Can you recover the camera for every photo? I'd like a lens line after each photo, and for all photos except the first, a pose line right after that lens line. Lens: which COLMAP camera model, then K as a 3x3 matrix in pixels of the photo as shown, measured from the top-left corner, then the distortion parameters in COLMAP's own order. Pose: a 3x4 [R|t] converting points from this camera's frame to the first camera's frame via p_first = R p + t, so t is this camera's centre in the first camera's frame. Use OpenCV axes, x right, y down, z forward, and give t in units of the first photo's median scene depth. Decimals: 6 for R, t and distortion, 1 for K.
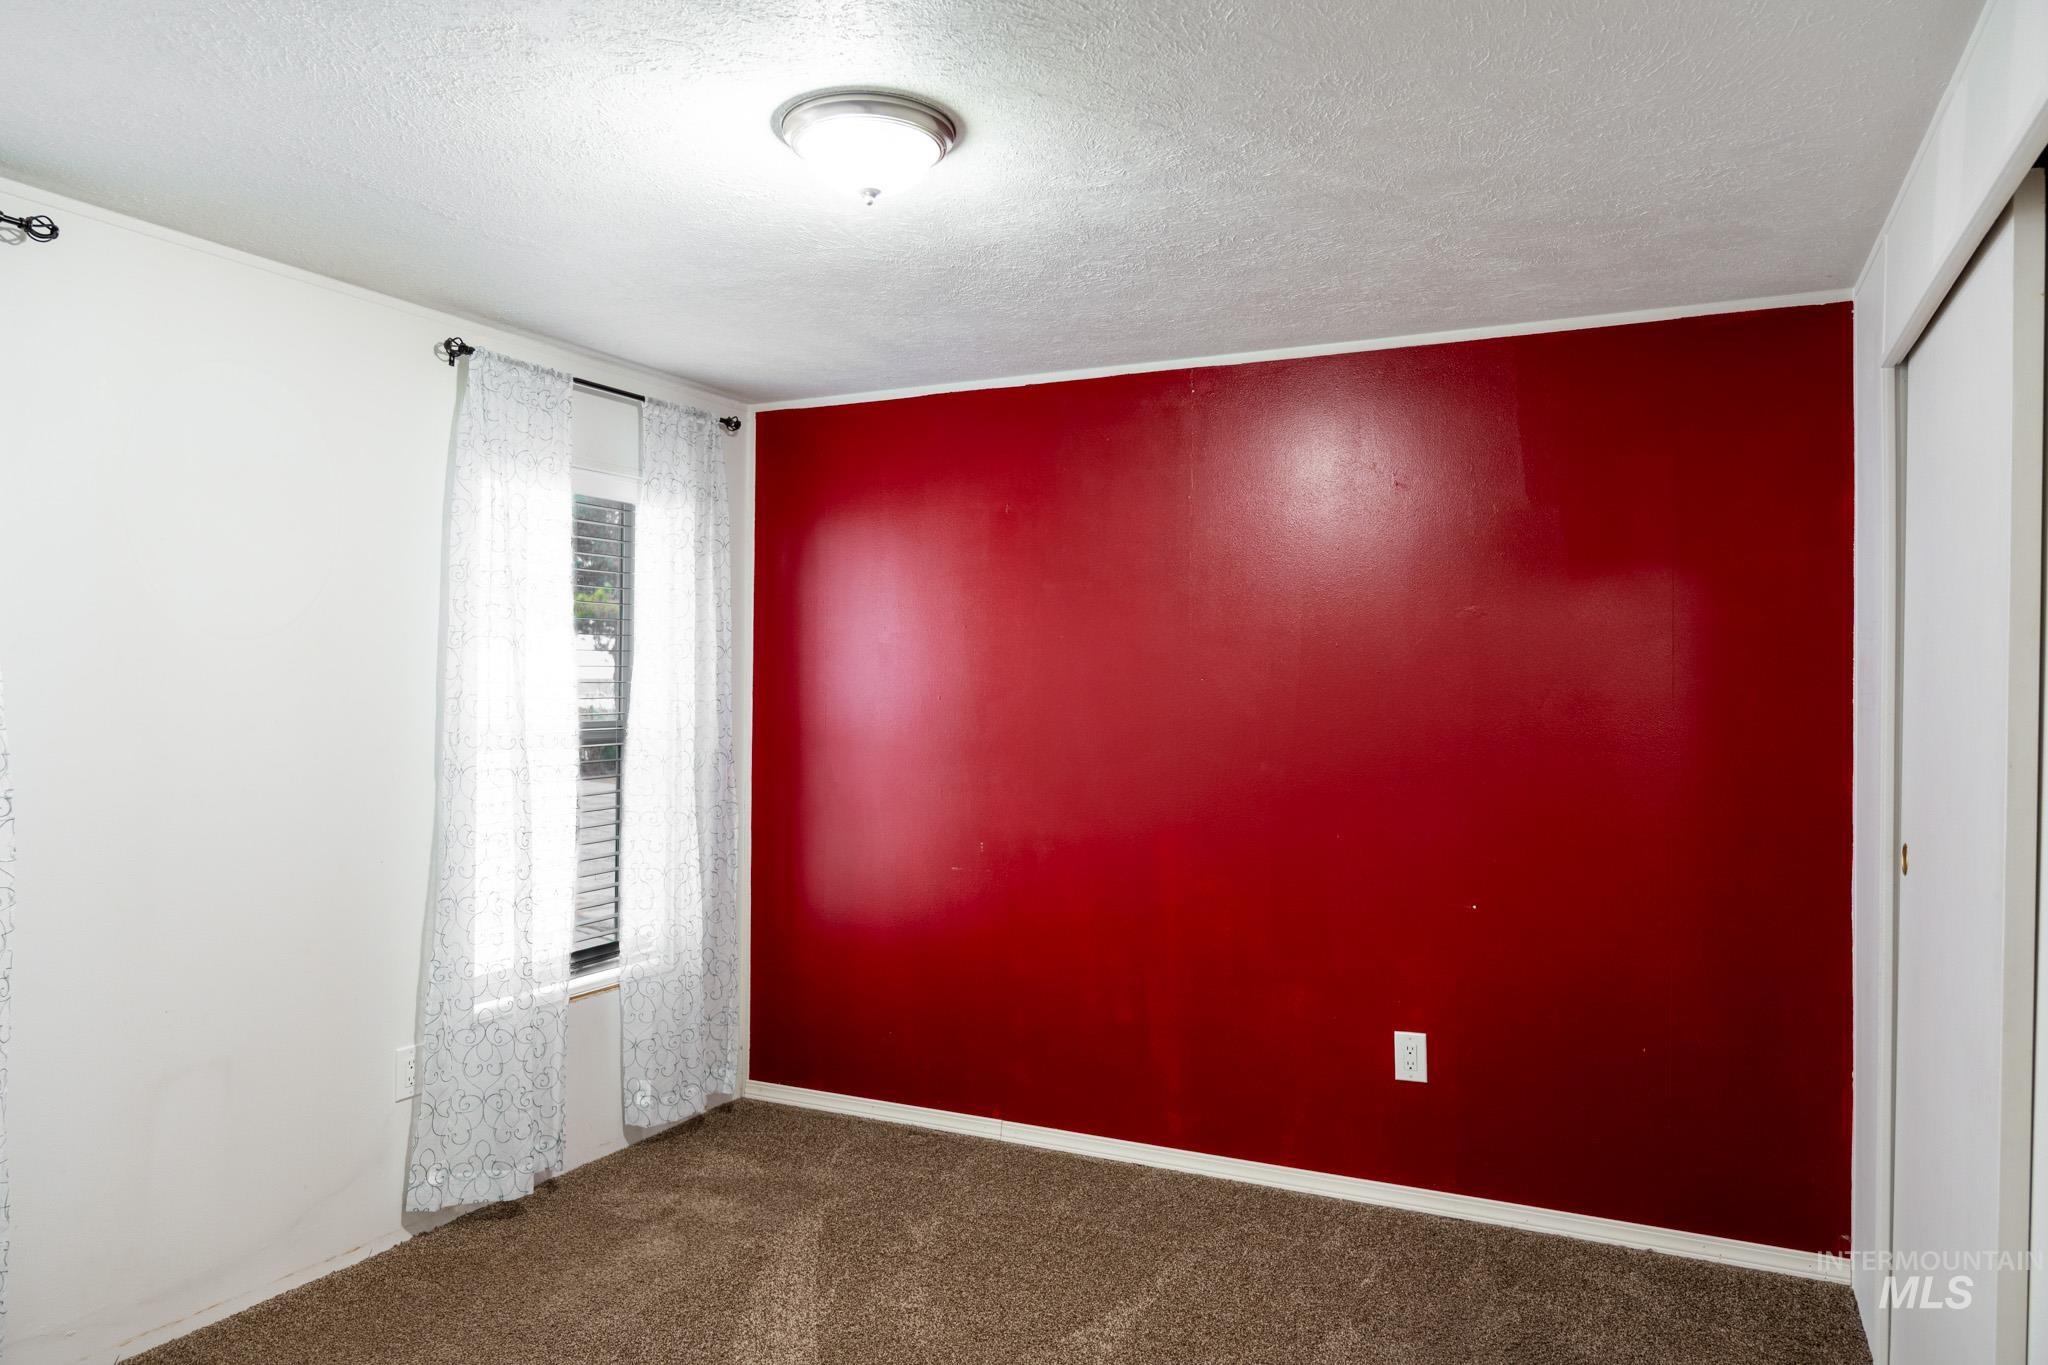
lens RADIAL K [[1363.6, 0, 1030.8], [0, 1363.6, 680.3], [0, 0, 1]] dist [-0.008893, 0.002748]
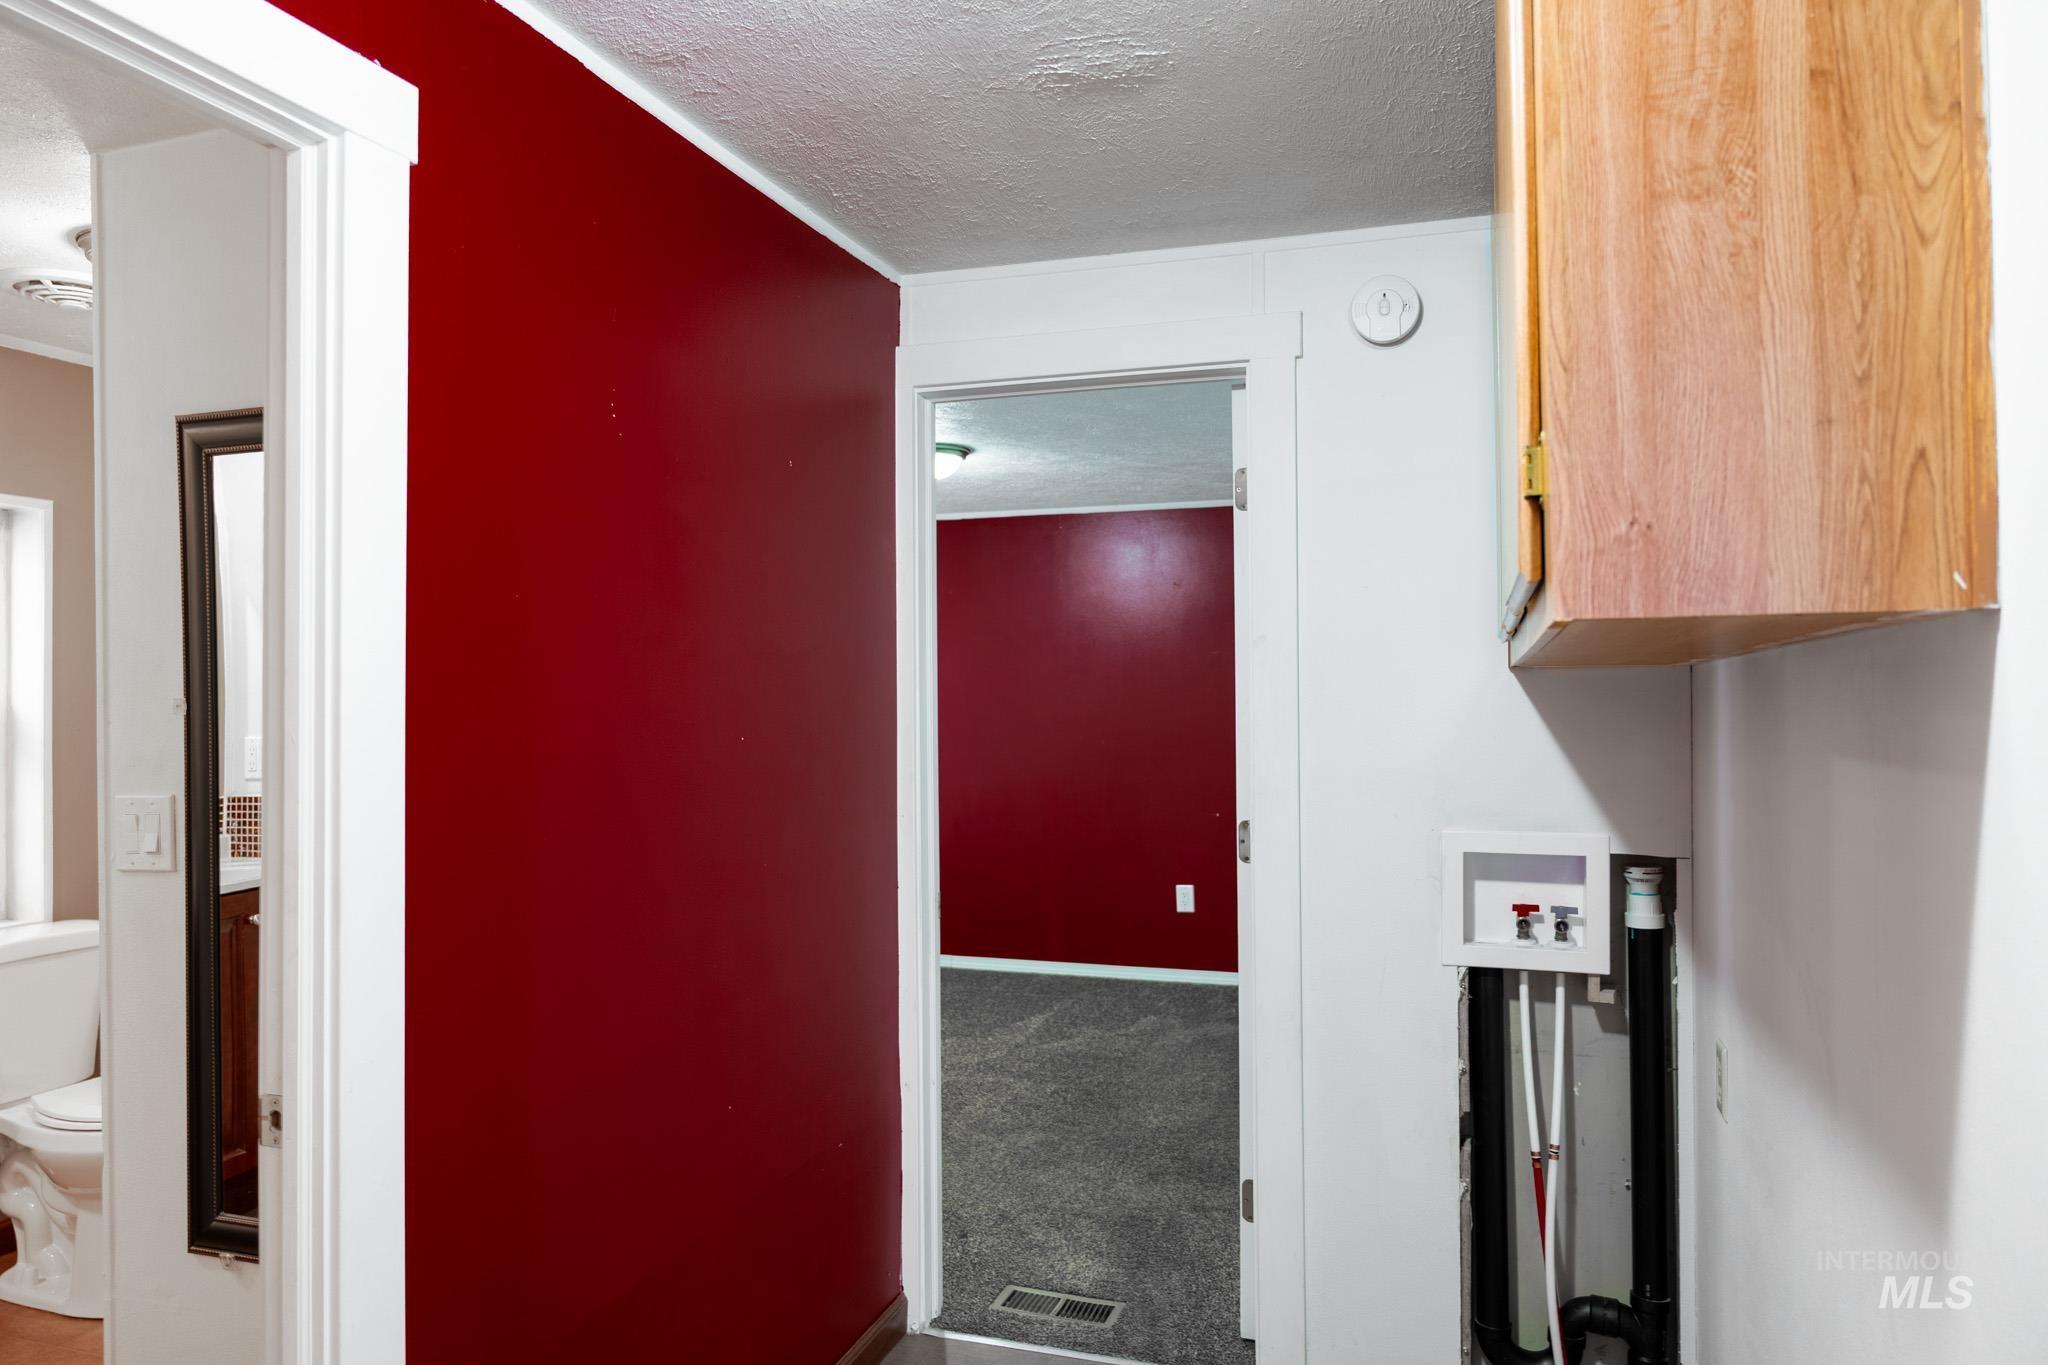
lens RADIAL K [[1363.6, 0, 1023.3], [0, 1363.6, 680.6], [0, 0, 1]] dist [-0.008893, 0.002748]
pose [[0.992035, -0.011178, 0.125467, -0.164446], [0.011748, 0.999924, -0.003803, -0.011946], [-0.125415, 0.005247, 0.992090, -0.797086]]
